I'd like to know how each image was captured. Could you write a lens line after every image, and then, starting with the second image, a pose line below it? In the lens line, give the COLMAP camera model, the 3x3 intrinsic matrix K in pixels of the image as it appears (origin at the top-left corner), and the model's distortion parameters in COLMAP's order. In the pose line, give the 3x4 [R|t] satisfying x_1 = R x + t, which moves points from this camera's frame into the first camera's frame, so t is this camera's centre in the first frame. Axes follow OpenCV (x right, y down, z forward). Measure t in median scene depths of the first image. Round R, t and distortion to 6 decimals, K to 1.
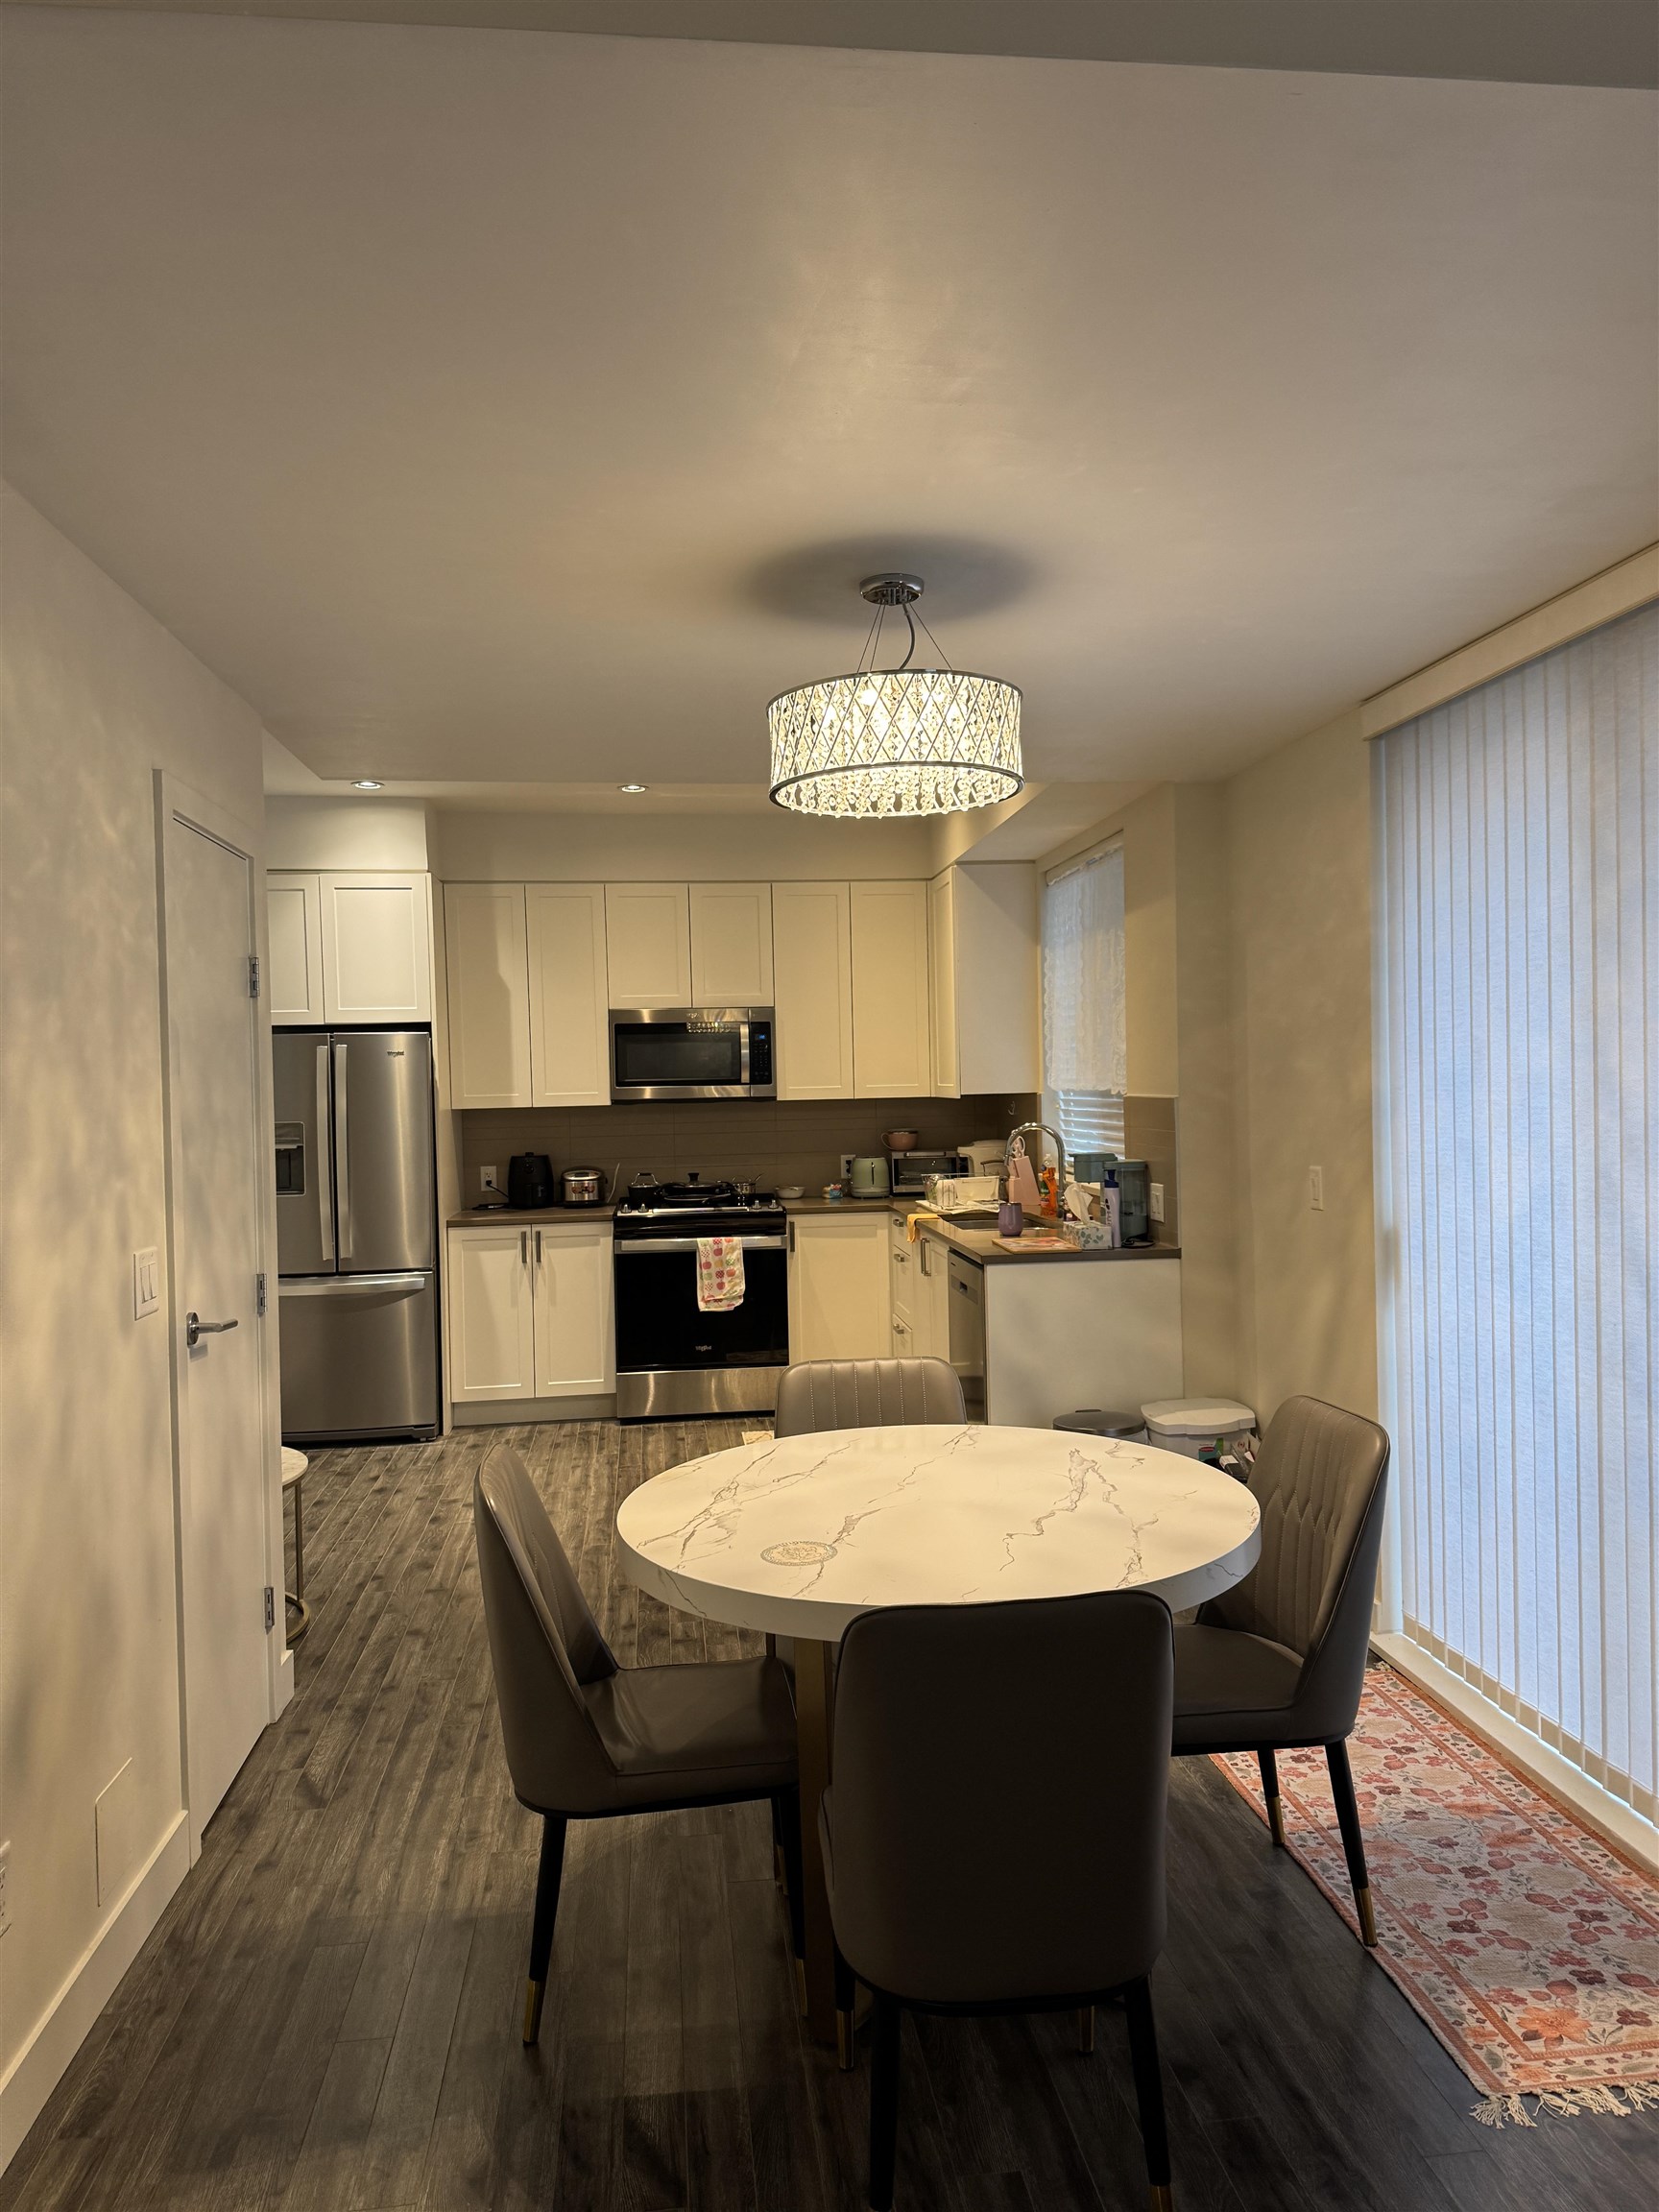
lens RADIAL K [[1533.8, 0, 829.5], [0, 1533.8, 1106.0], [0, 0, 1]] dist [0.095387, -0.160887]
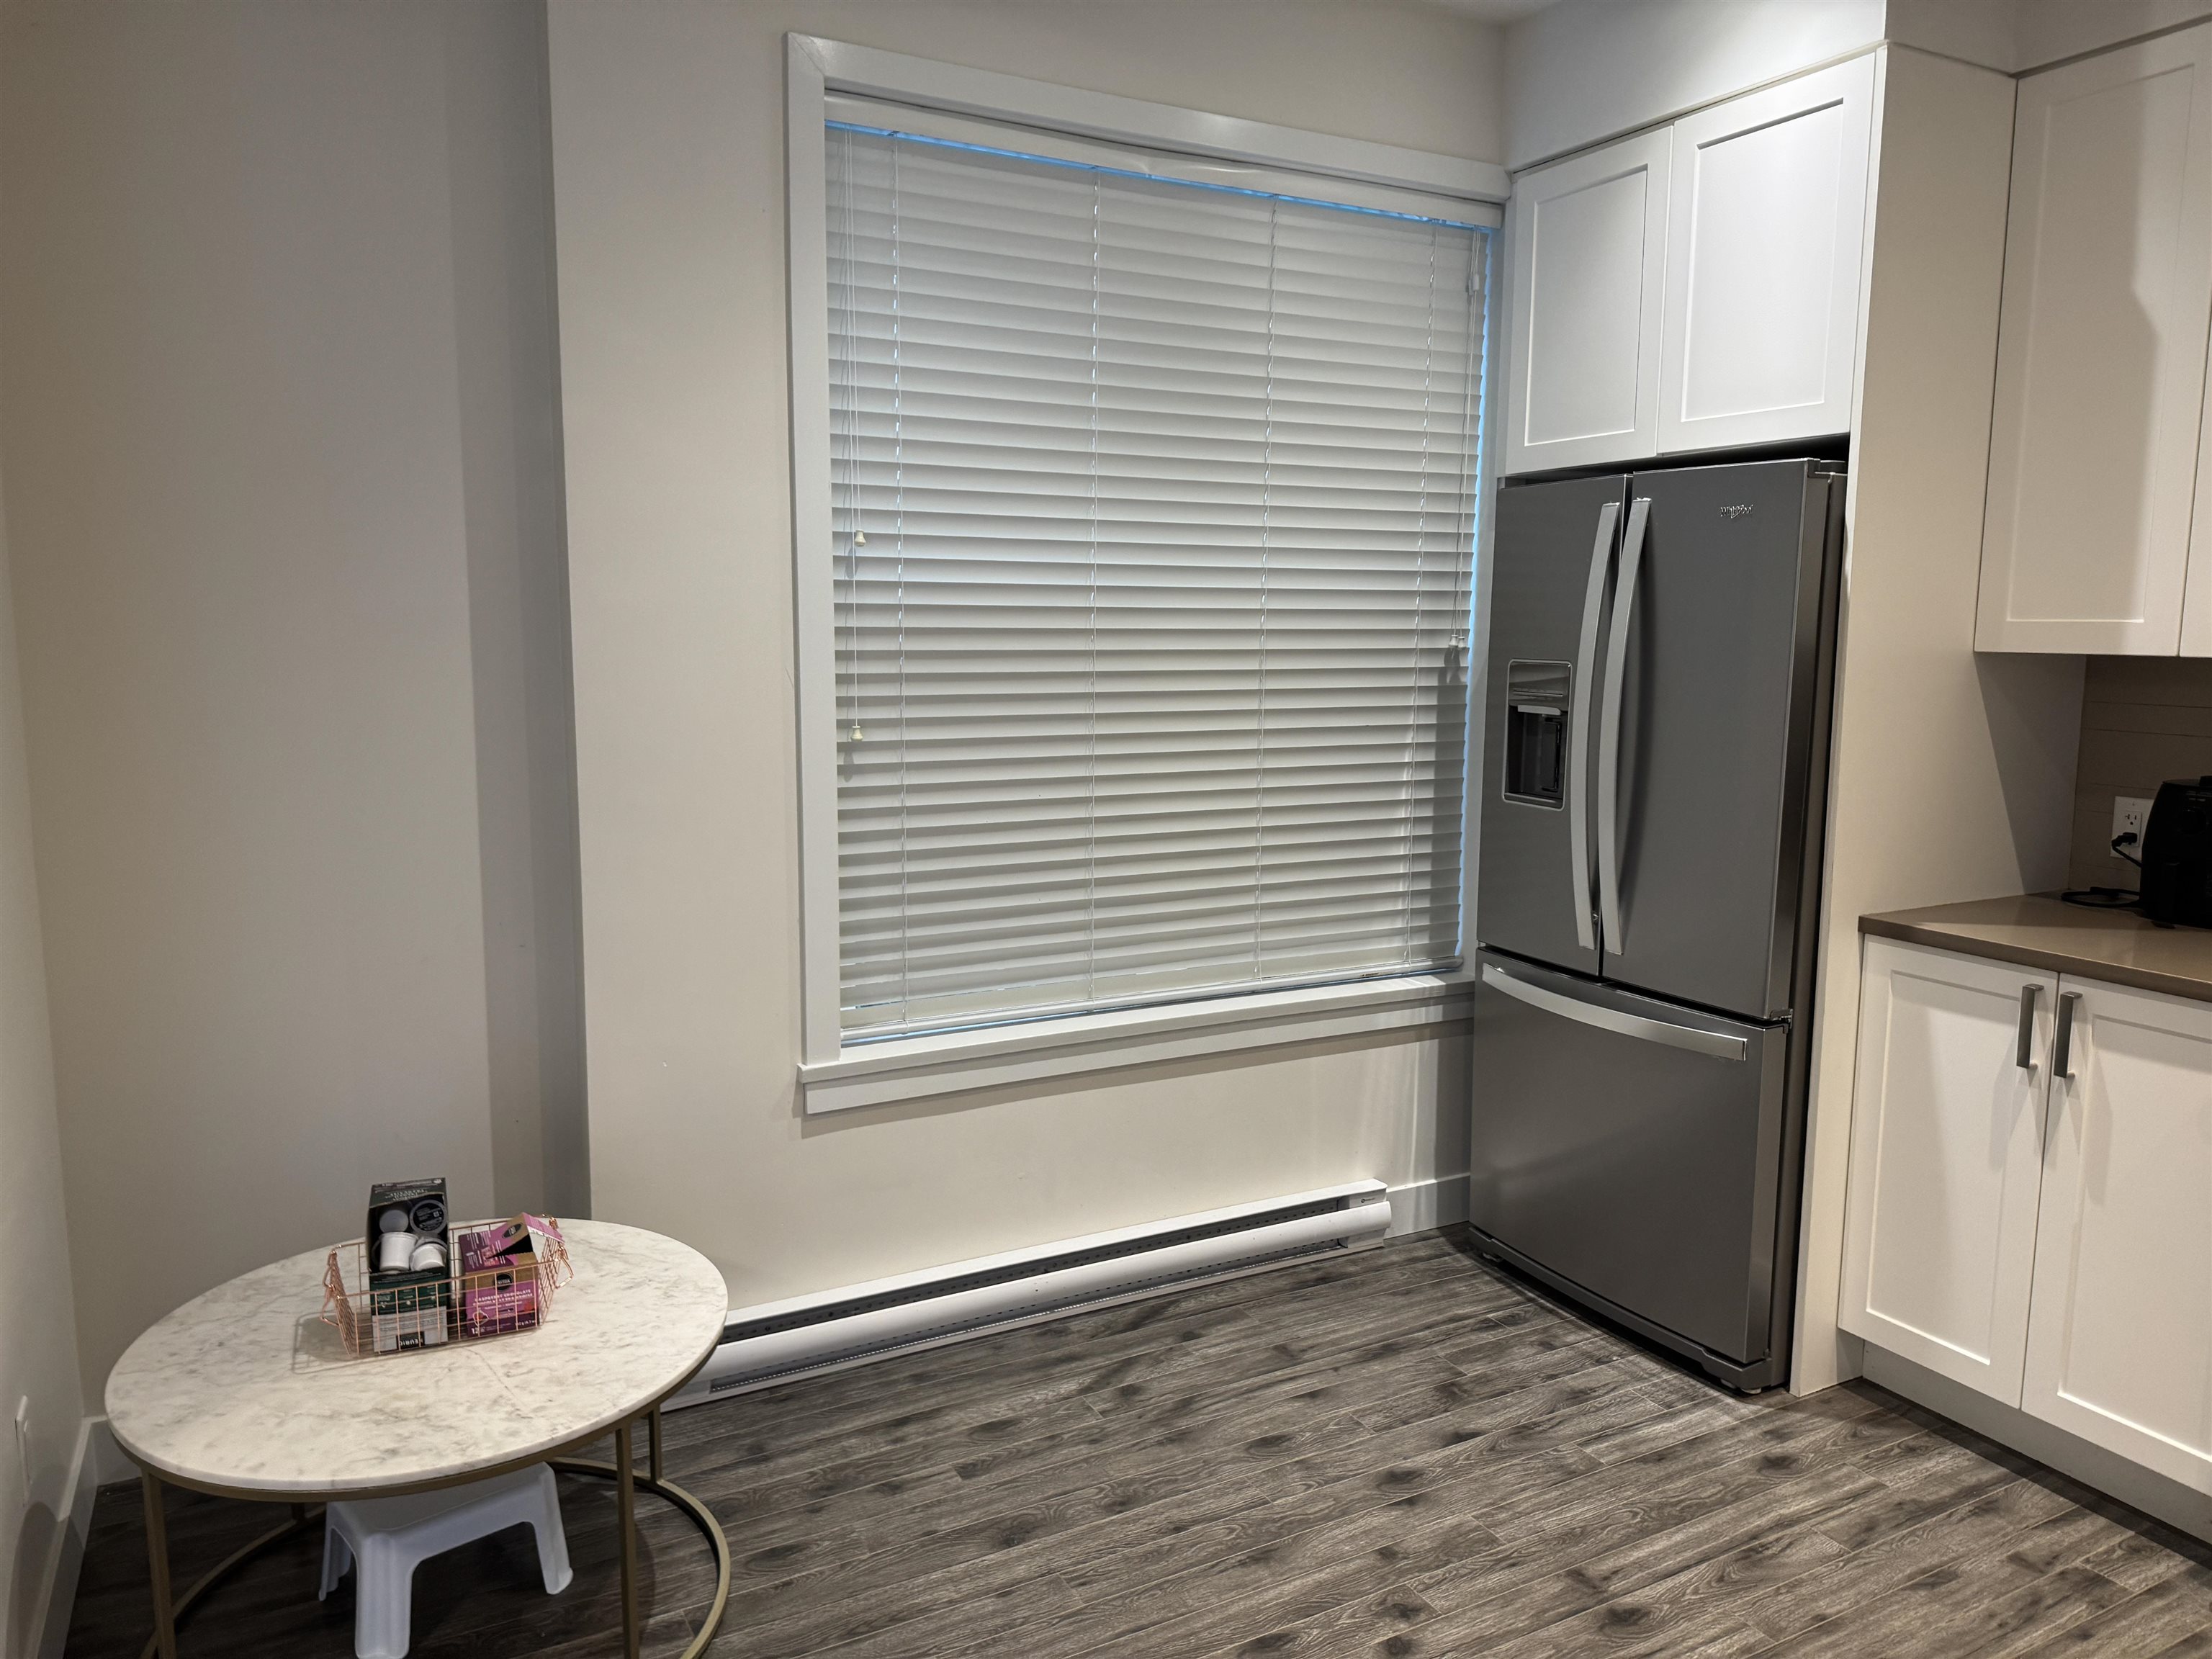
lens RADIAL K [[1533.8, 0, 1100.5], [0, 1533.8, 818.5], [0, 0, 1]] dist [0.095387, -0.160887]
pose [[0.364527, 0.148134, -0.919335, 0.062590], [-0.030119, 0.988625, 0.147357, -0.008361], [0.930706, -0.026026, 0.364842, 0.657807]]
